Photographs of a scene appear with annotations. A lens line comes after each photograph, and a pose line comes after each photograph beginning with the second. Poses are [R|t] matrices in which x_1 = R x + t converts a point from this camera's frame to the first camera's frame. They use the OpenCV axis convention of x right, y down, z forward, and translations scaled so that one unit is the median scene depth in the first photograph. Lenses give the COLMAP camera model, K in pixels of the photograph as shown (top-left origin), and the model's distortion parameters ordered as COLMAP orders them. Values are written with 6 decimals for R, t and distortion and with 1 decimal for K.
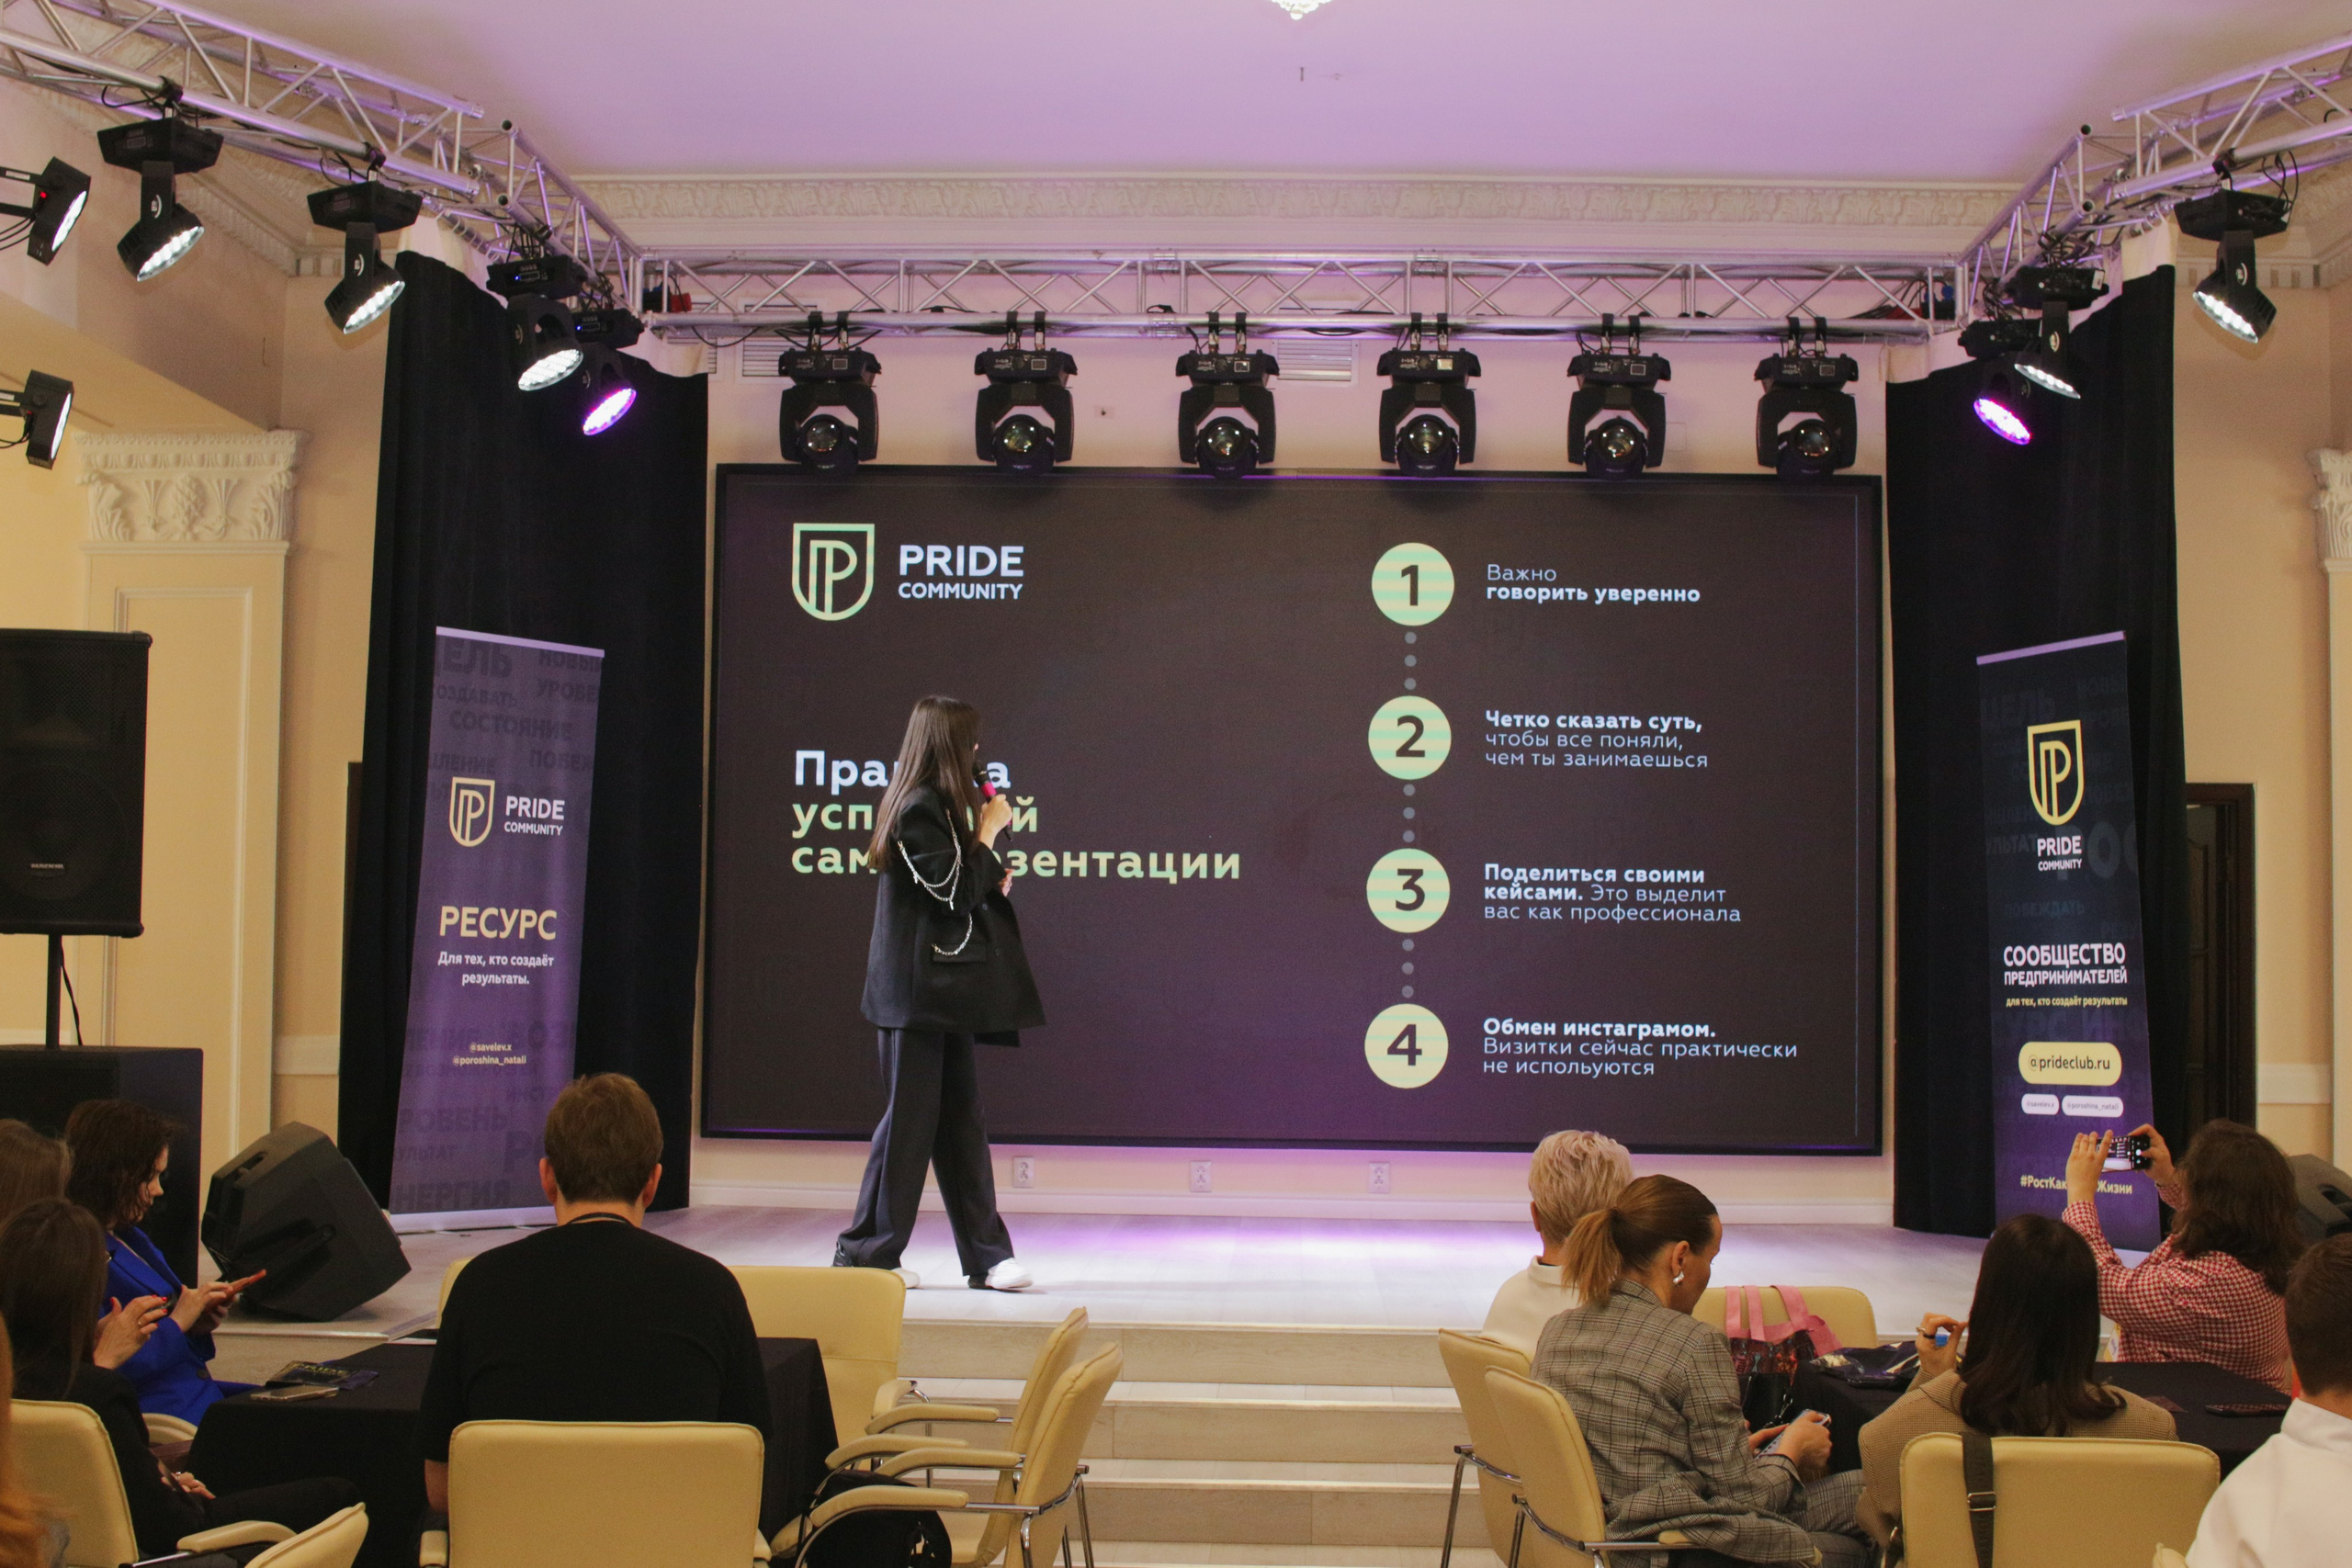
lens RADIAL K [[3232.7, 0, 1194.5], [0, 3232.7, 782.4], [0, 0, 1]] dist [-0.122794, 0.000000]
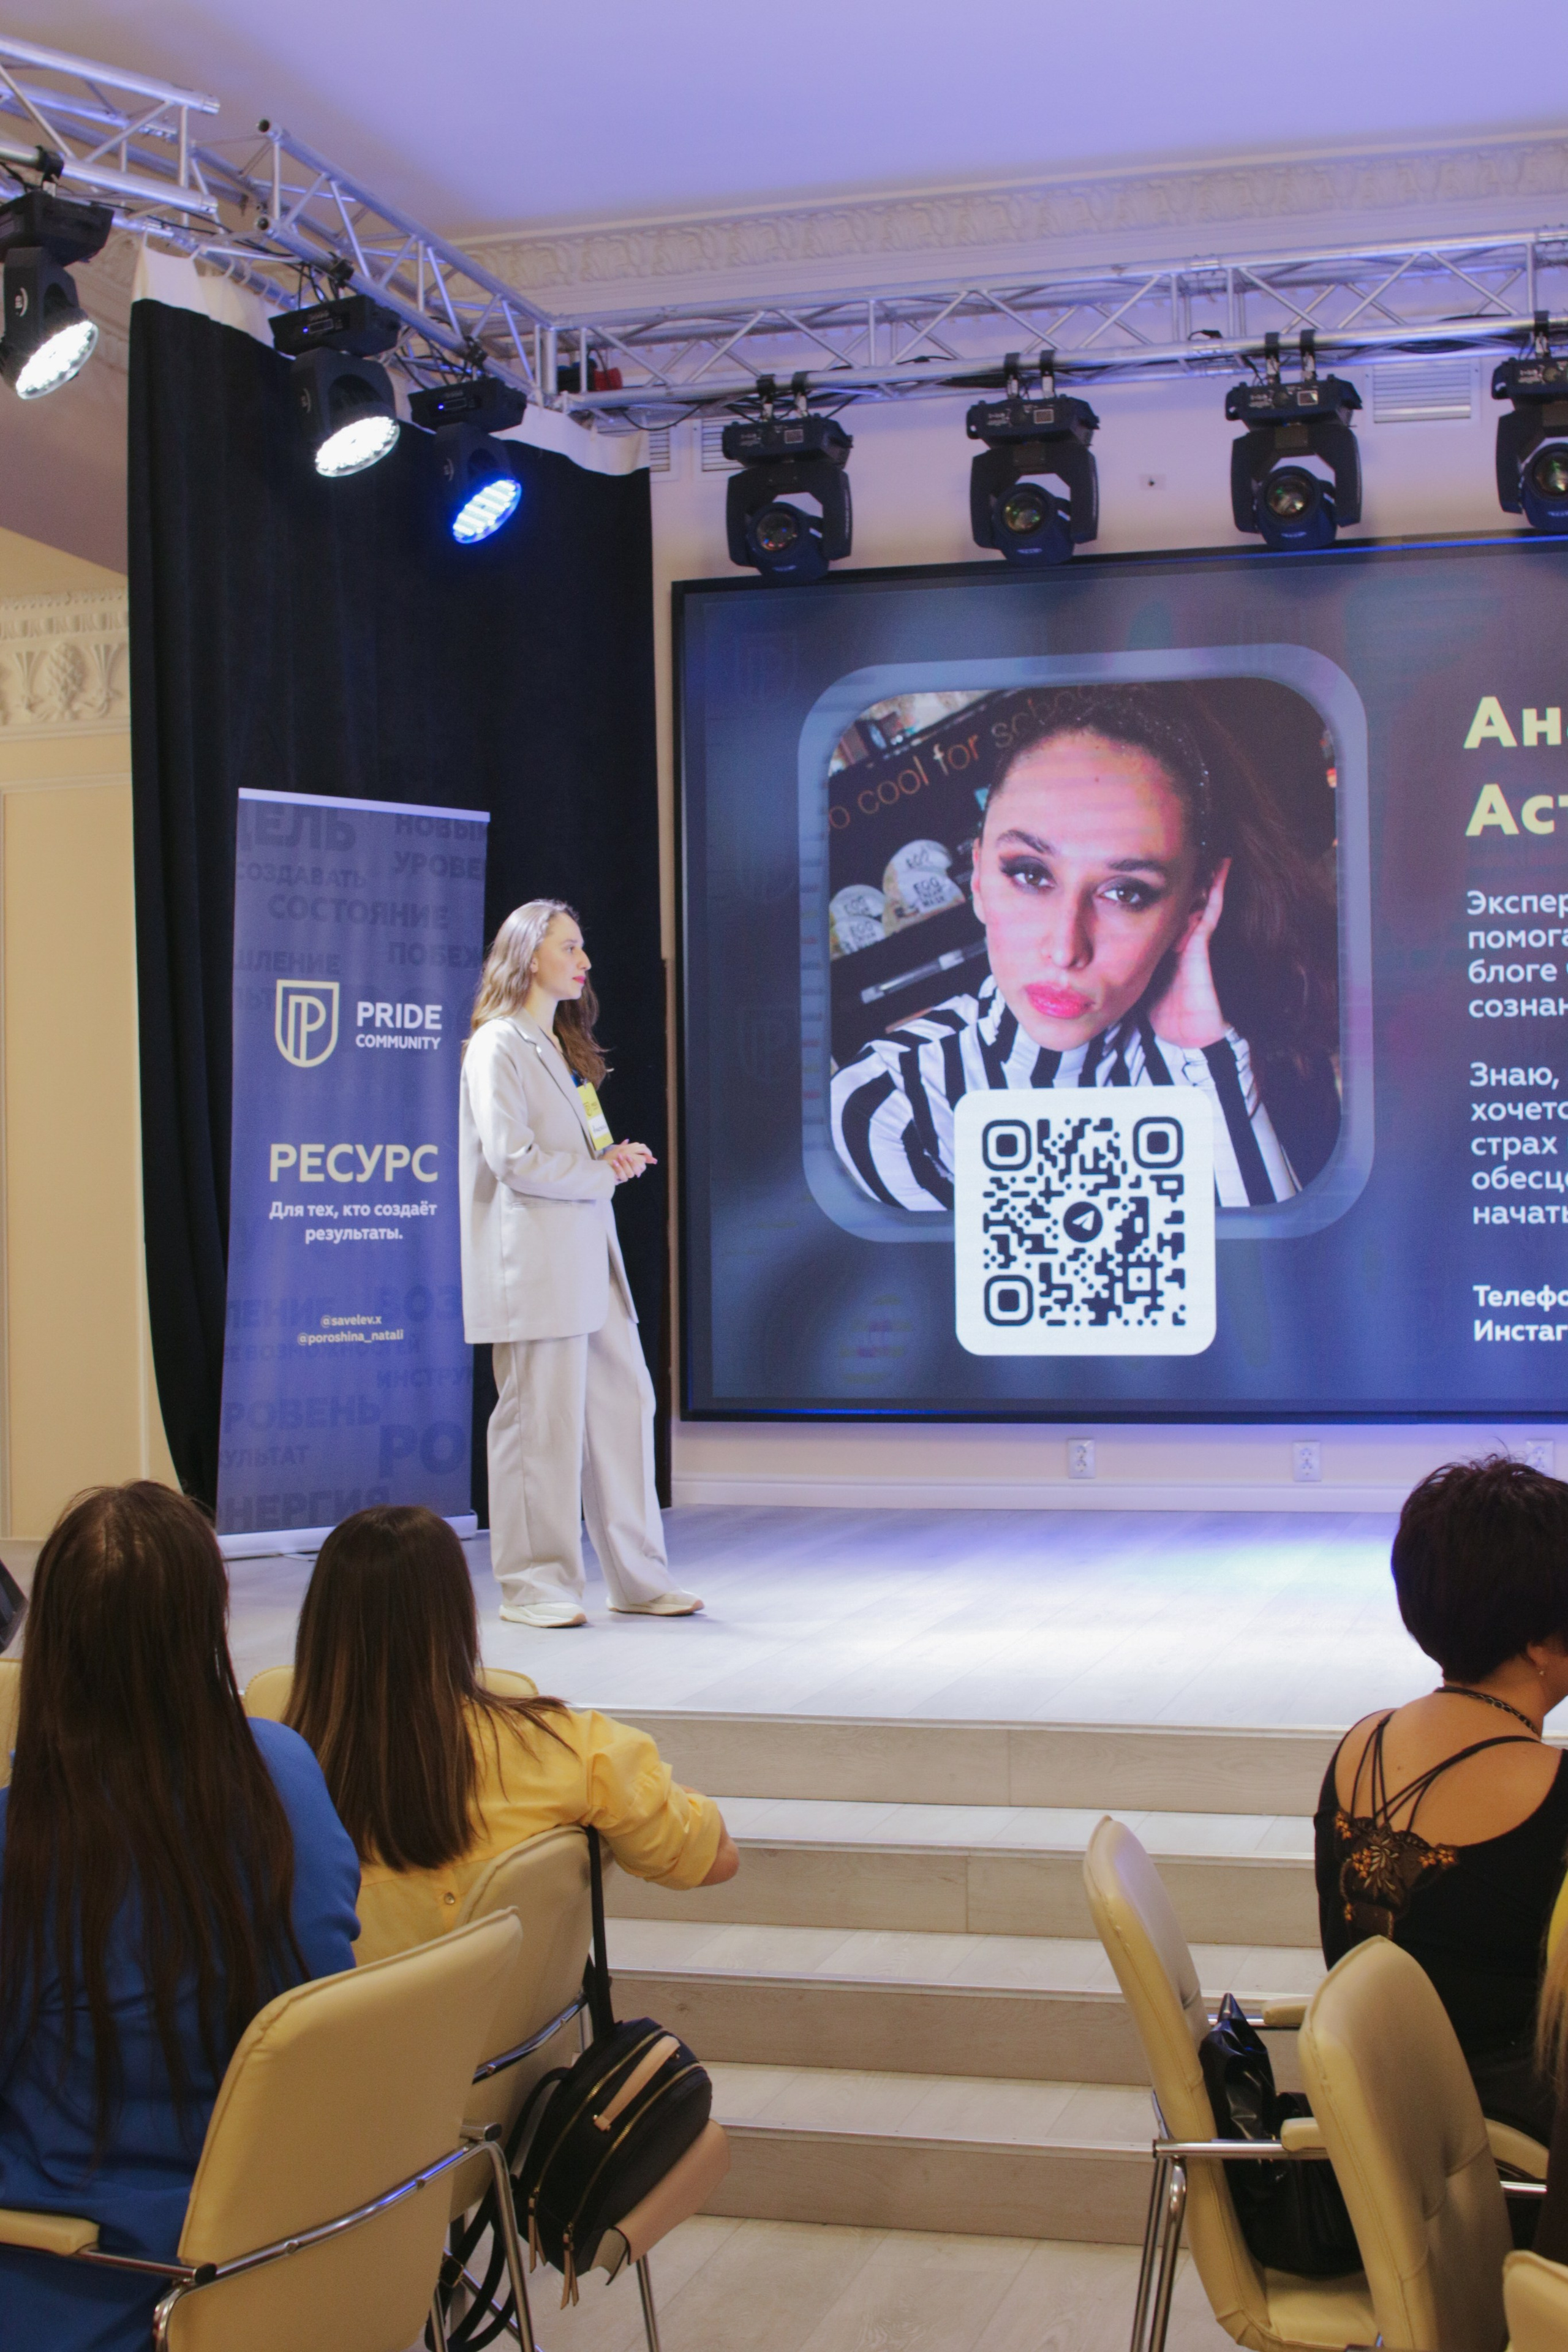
lens RADIAL K [[3233.0, 0, 793.9], [0, 3233.0, 1169.2], [0, 0, 1]] dist [-0.122794, 0.000000]
pose [[0.972207, -0.030146, -0.232175, 0.072061], [0.041362, 0.998193, 0.043595, 0.015104], [0.230442, -0.051986, 0.971696, 0.253849]]
